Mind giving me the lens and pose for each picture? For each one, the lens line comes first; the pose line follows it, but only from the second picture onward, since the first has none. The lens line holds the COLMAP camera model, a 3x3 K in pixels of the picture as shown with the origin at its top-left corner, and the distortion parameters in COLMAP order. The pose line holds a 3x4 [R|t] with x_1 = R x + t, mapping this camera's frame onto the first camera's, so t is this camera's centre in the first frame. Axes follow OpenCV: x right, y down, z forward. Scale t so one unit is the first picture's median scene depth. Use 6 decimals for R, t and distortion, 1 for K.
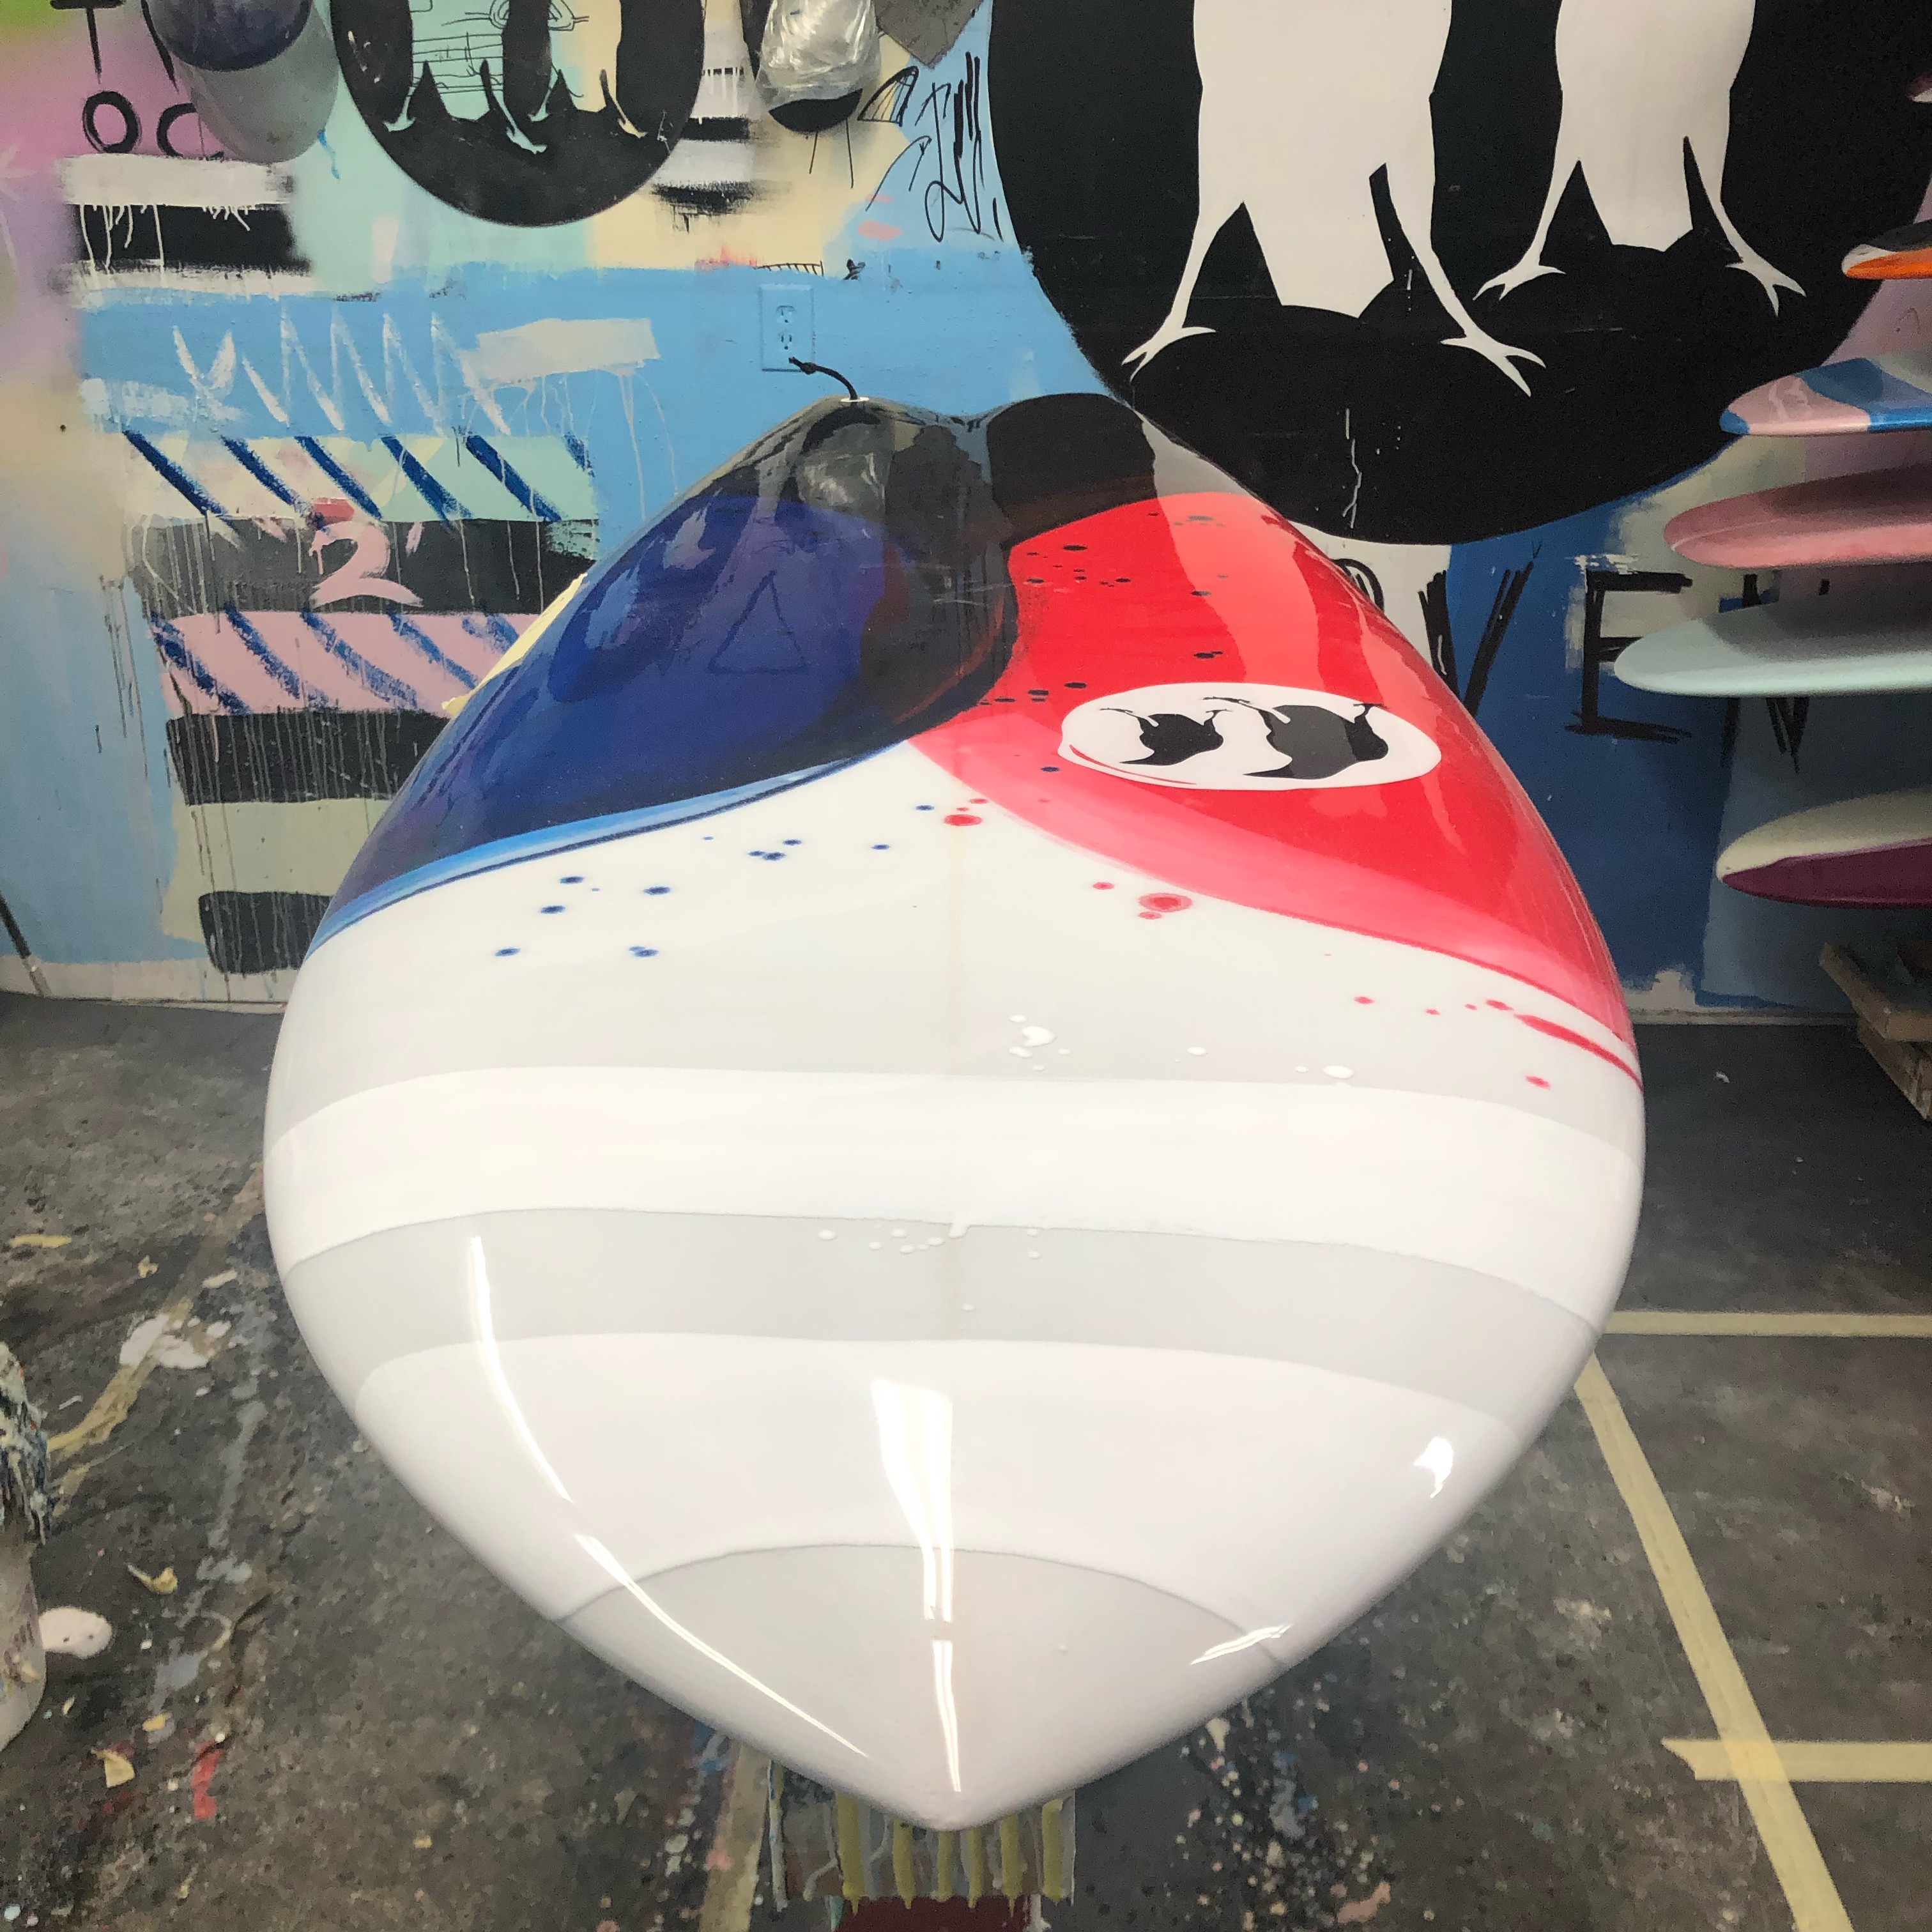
lens RADIAL K [[2115.3, 0, 964.0], [0, 2115.3, 961.0], [0, 0, 1]] dist [0.030578, 0.000000]
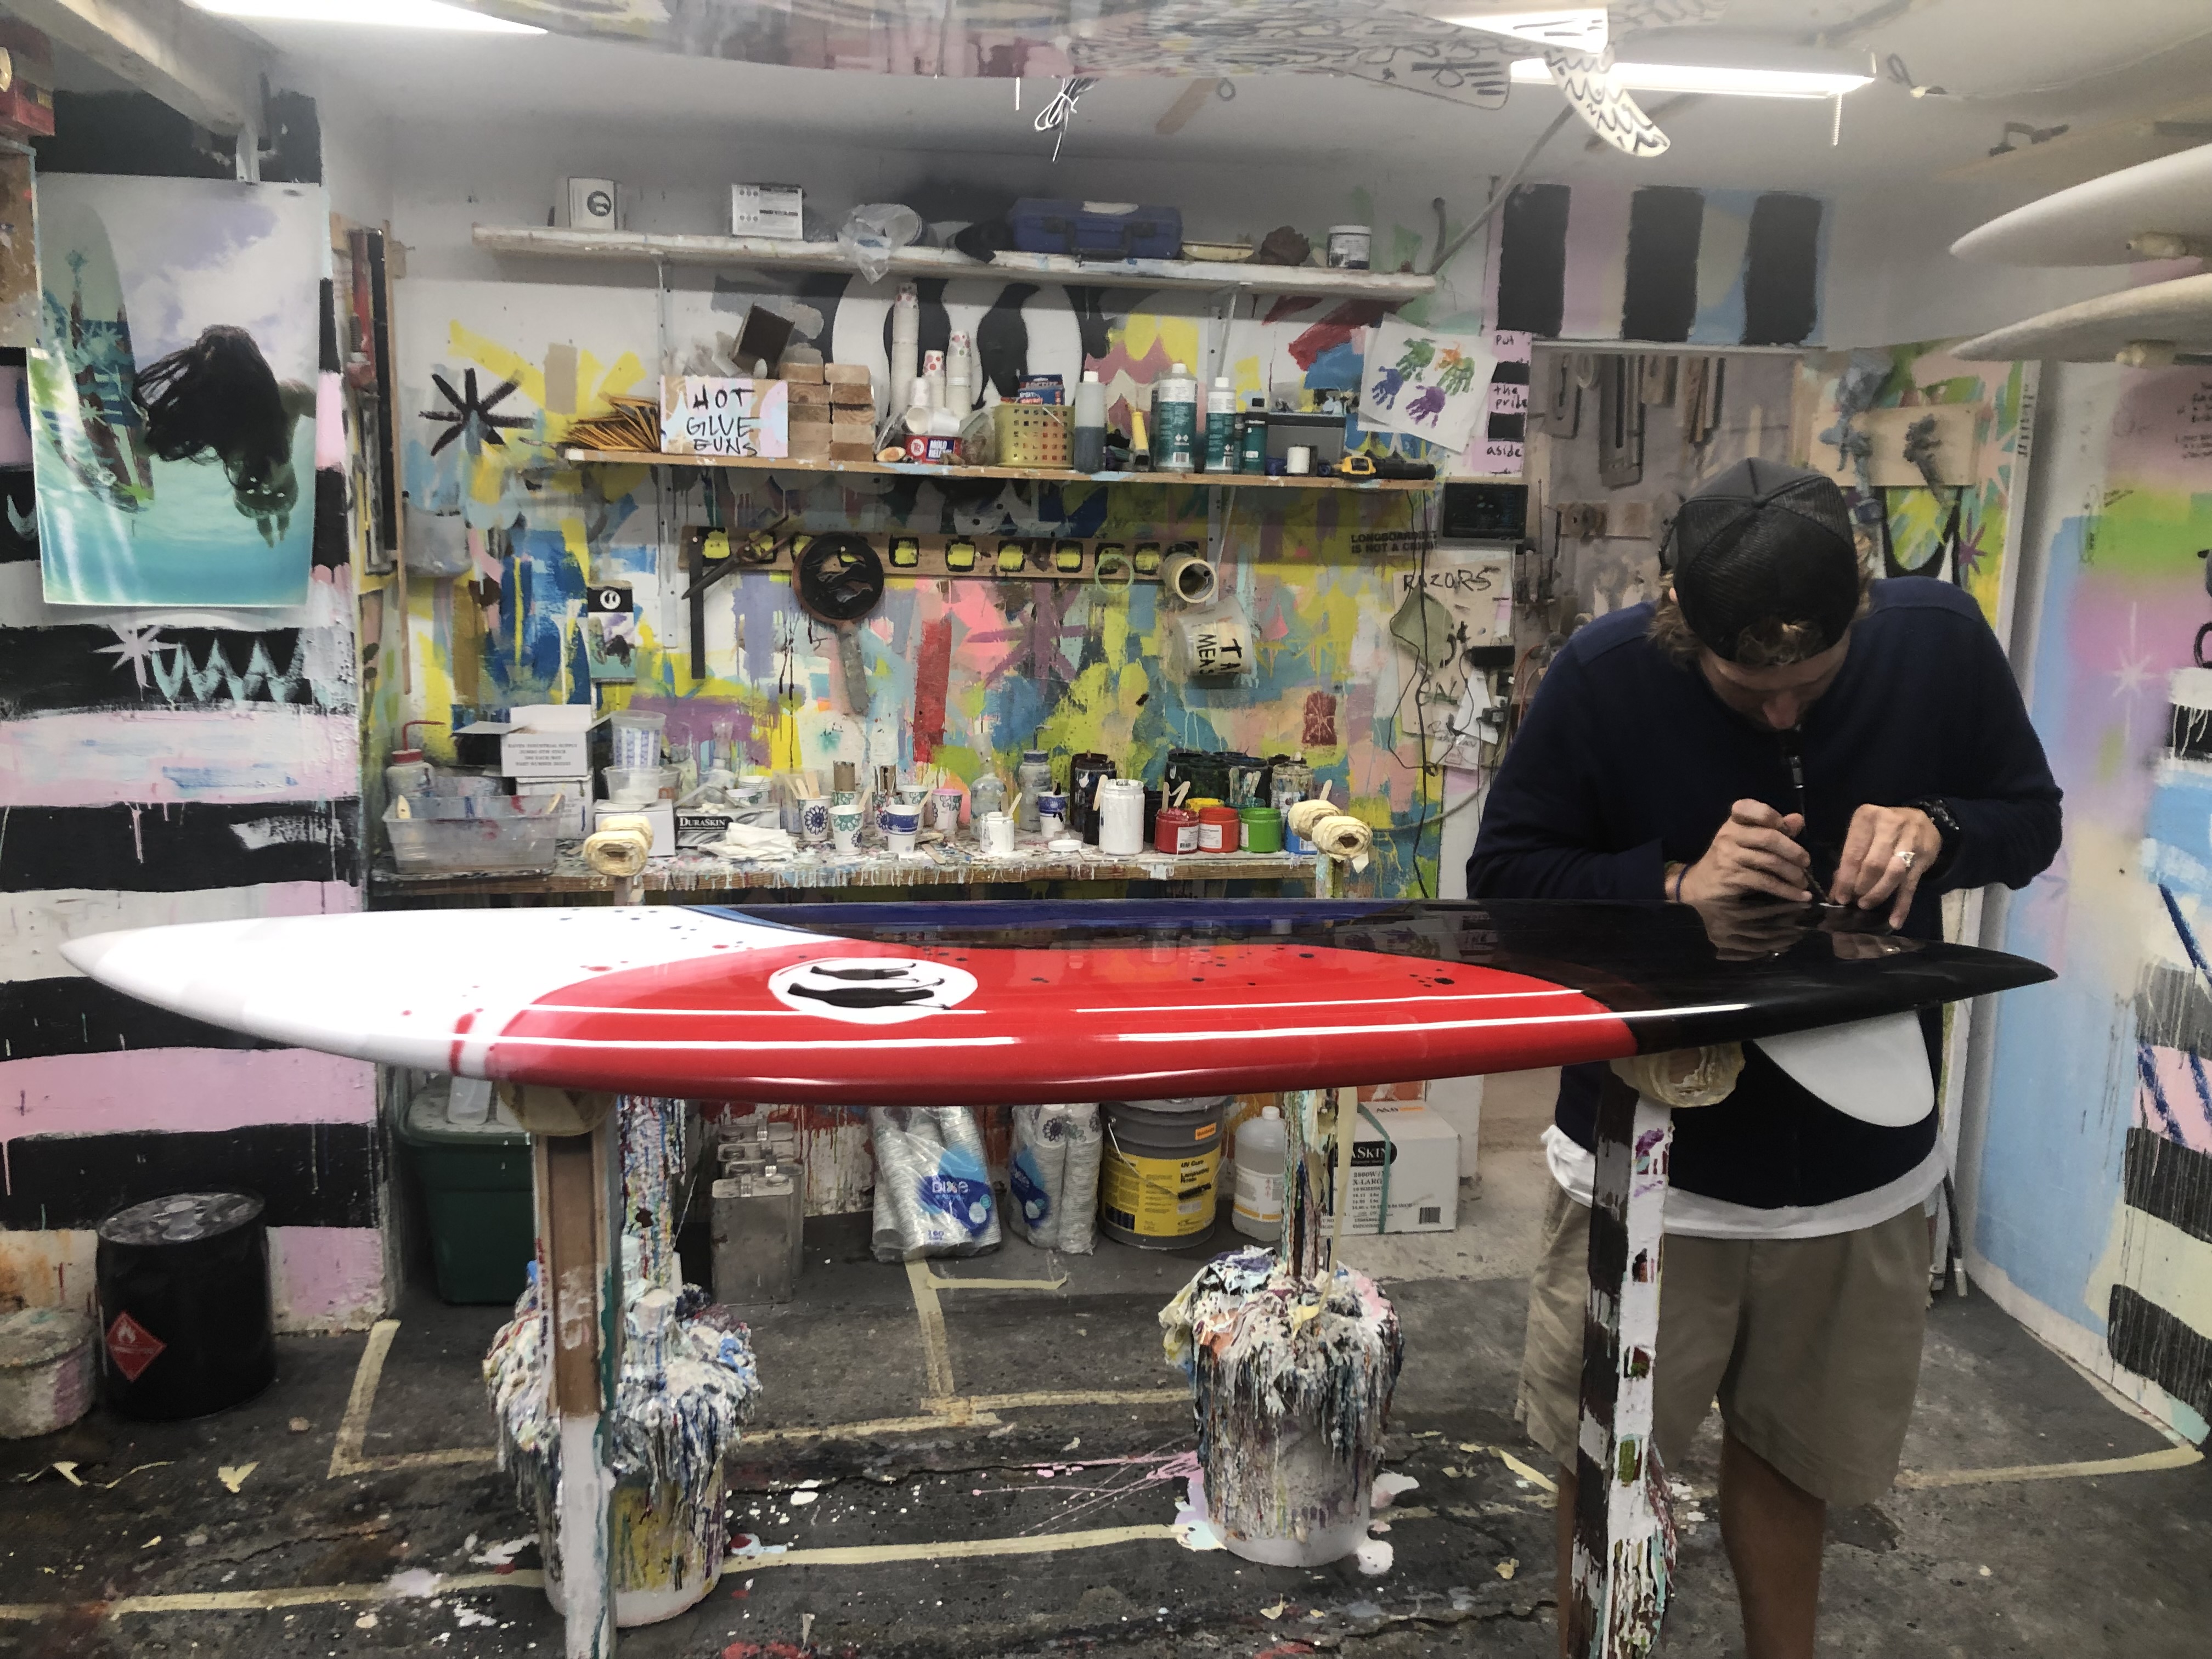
lens RADIAL K [[1831.3, 0, 1104.0], [0, 1831.3, 828.6], [0, 0, 1]] dist [0.002635, 0.001589]
pose [[0.176405, 0.183755, -0.967014, 0.464283], [-0.412585, 0.905756, 0.096850, -0.129819], [0.893675, 0.381891, 0.235595, 0.218994]]
